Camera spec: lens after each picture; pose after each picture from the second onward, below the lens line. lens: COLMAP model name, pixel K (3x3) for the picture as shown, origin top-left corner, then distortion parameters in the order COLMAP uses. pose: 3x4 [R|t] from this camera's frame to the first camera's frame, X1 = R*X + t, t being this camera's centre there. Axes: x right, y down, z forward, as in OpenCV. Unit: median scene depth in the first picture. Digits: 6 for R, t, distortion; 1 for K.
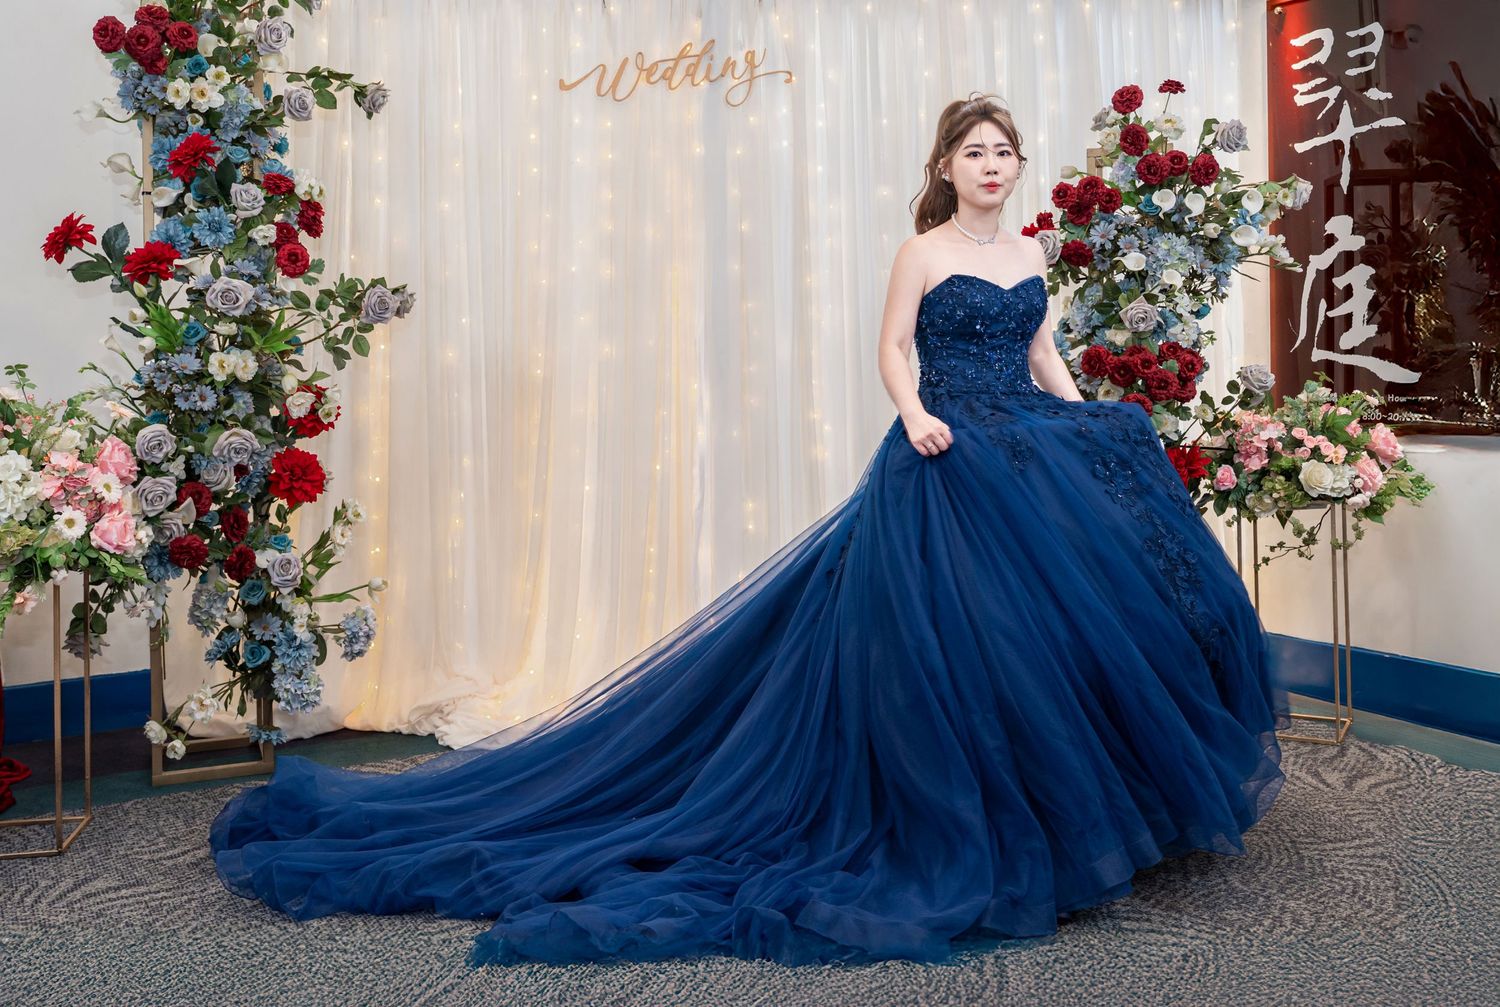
lens RADIAL K [[1337.2, 0, 714.8], [0, 1337.2, 384.8], [0, 0, 1]] dist [0.008105, -0.002155]
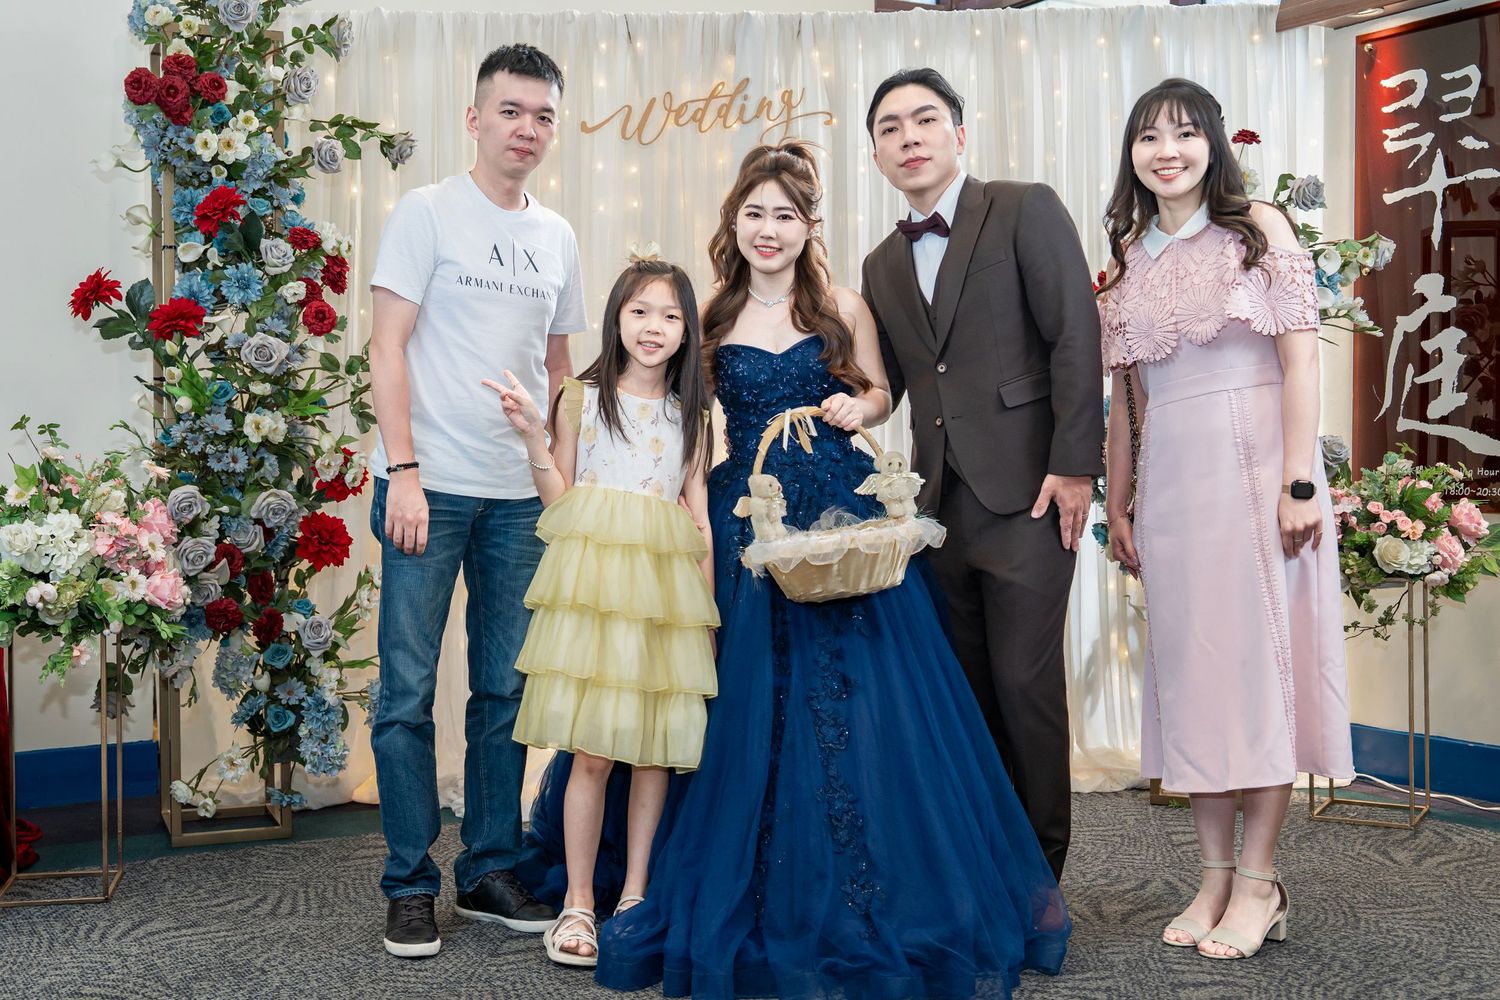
lens RADIAL K [[1728.9, 0, 633.9], [0, 1728.9, 492.7], [0, 0, 1]] dist [0.005341, 0.028932]
pose [[0.999632, 0.008585, -0.025716, -0.053337], [-0.008125, 0.999806, 0.017951, 0.007963], [0.025865, -0.017736, 0.999508, -0.228599]]
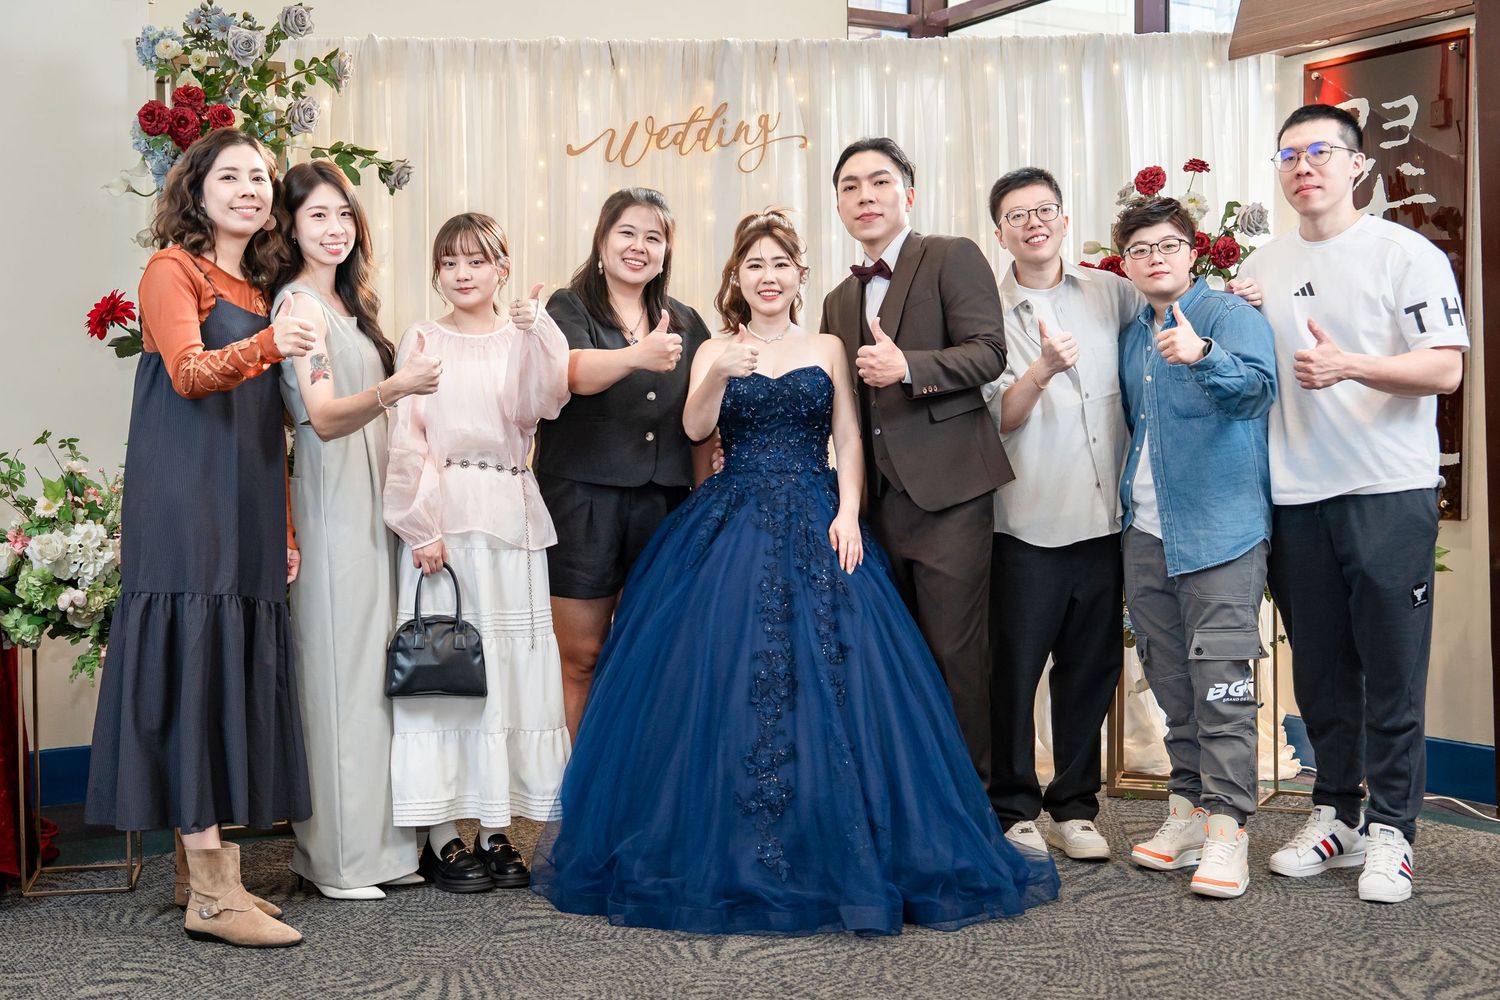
lens RADIAL K [[1813.4, 0, 636.8], [0, 1813.4, 491.5], [0, 0, 1]] dist [0.045536, -0.080528]
pose [[0.999957, 0.007781, -0.004963, -0.065141], [-0.007679, 0.999765, 0.020278, -0.005002], [0.005120, -0.020239, 0.999782, -0.361403]]
